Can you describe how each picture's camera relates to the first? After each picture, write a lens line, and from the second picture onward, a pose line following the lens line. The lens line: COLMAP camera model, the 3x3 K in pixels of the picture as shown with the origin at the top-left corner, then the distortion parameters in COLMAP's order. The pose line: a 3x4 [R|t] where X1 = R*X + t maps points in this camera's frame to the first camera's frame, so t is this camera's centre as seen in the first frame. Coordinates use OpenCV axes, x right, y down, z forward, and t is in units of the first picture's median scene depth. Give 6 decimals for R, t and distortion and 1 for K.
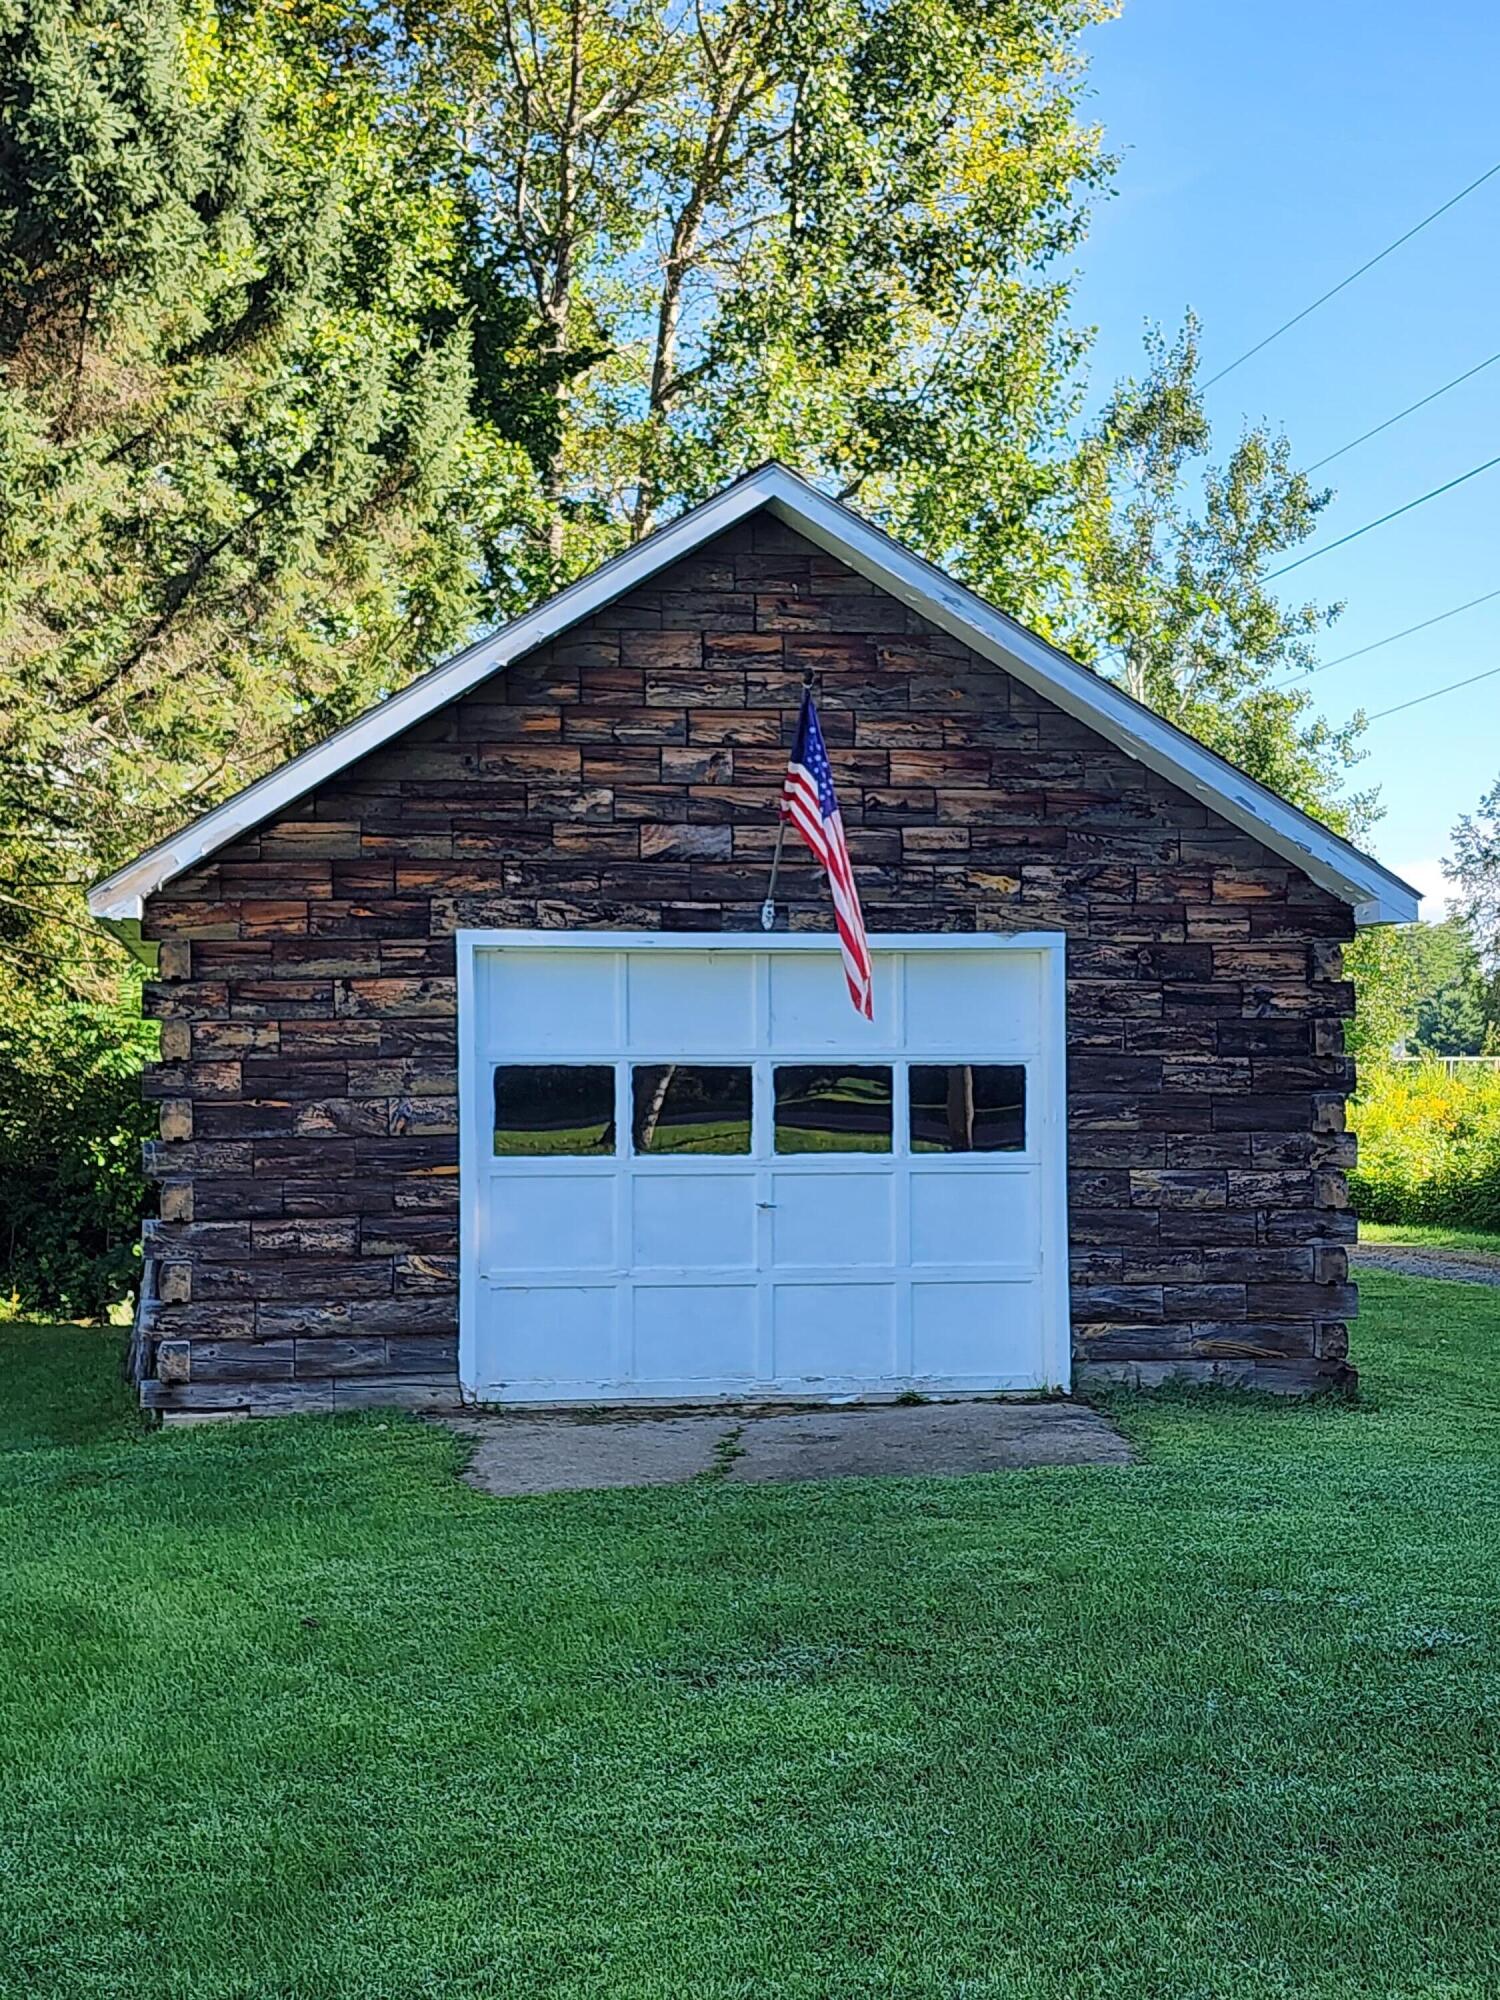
lens RADIAL K [[1538.9, 0, 753.8], [0, 1538.9, 1012.5], [0, 0, 1]] dist [0.139662, -0.009685]
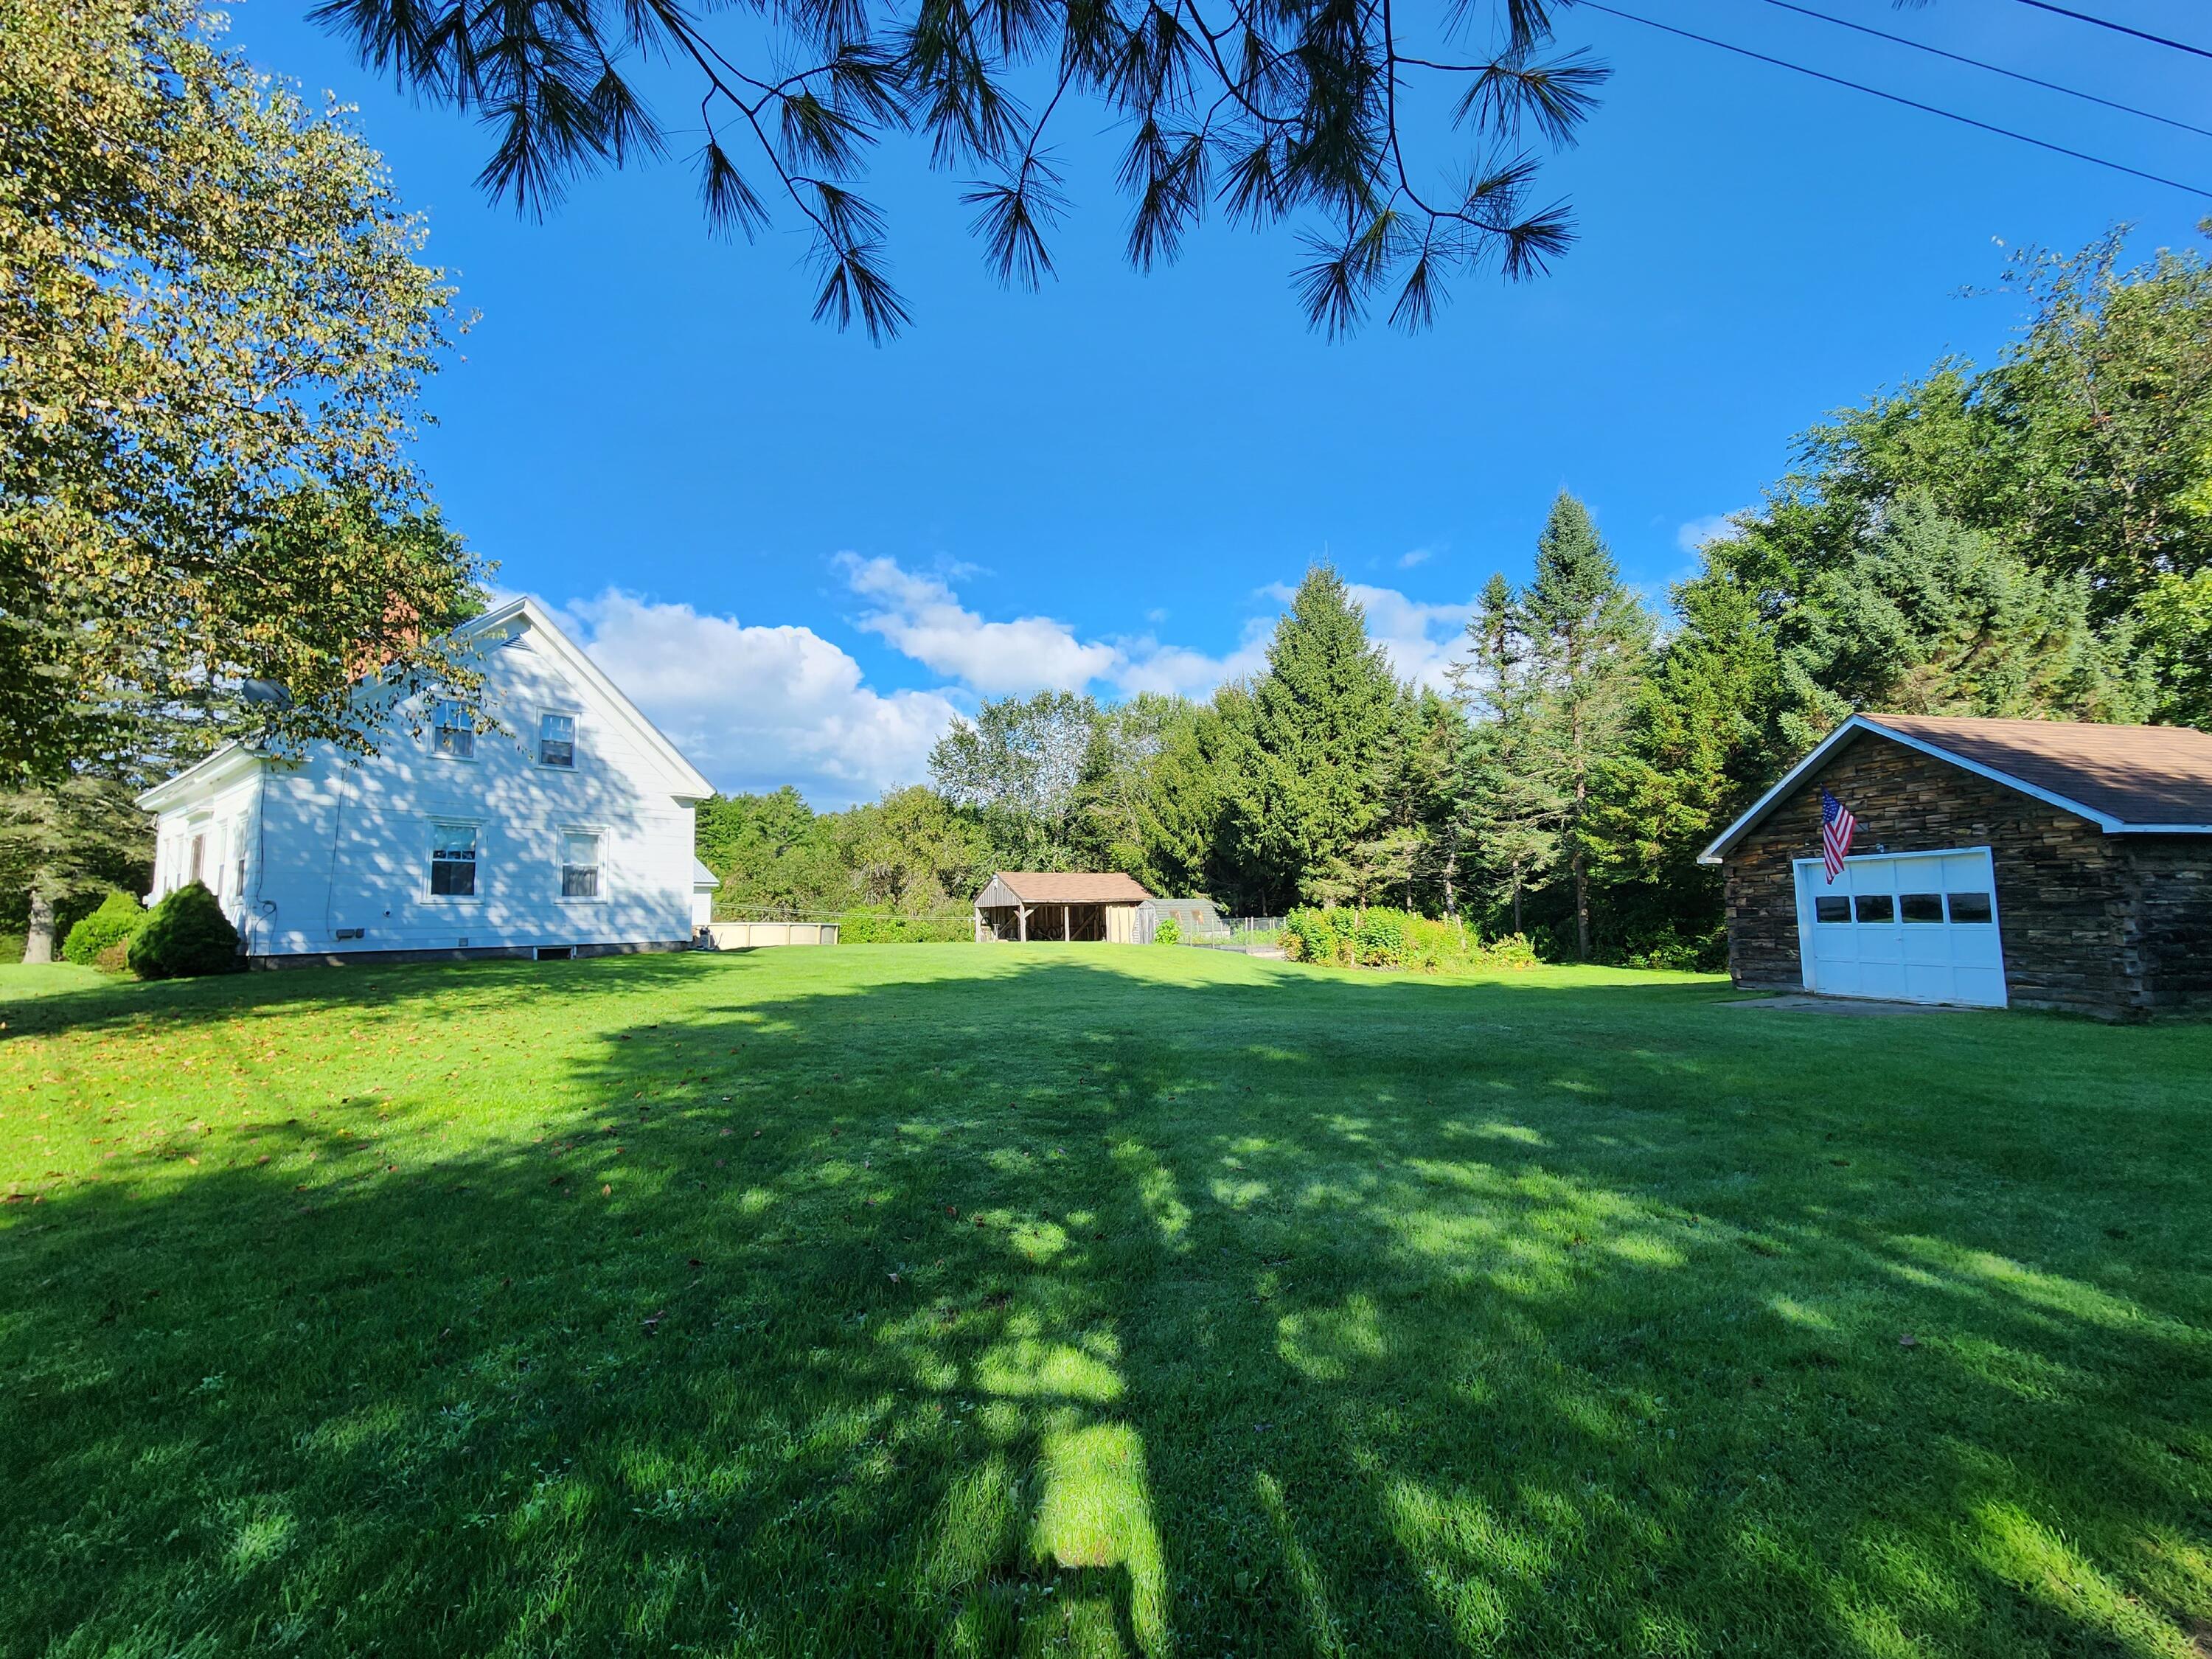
lens RADIAL K [[904.6, 0, 1112.8], [0, 904.6, 831.9], [0, 0, 1]] dist [-0.015409, -0.000165]
pose [[0.122427, -0.094367, -0.987981, 1.619395], [0.020512, 0.995497, -0.092543, 0.040499], [0.992266, -0.008935, 0.123811, -0.797661]]
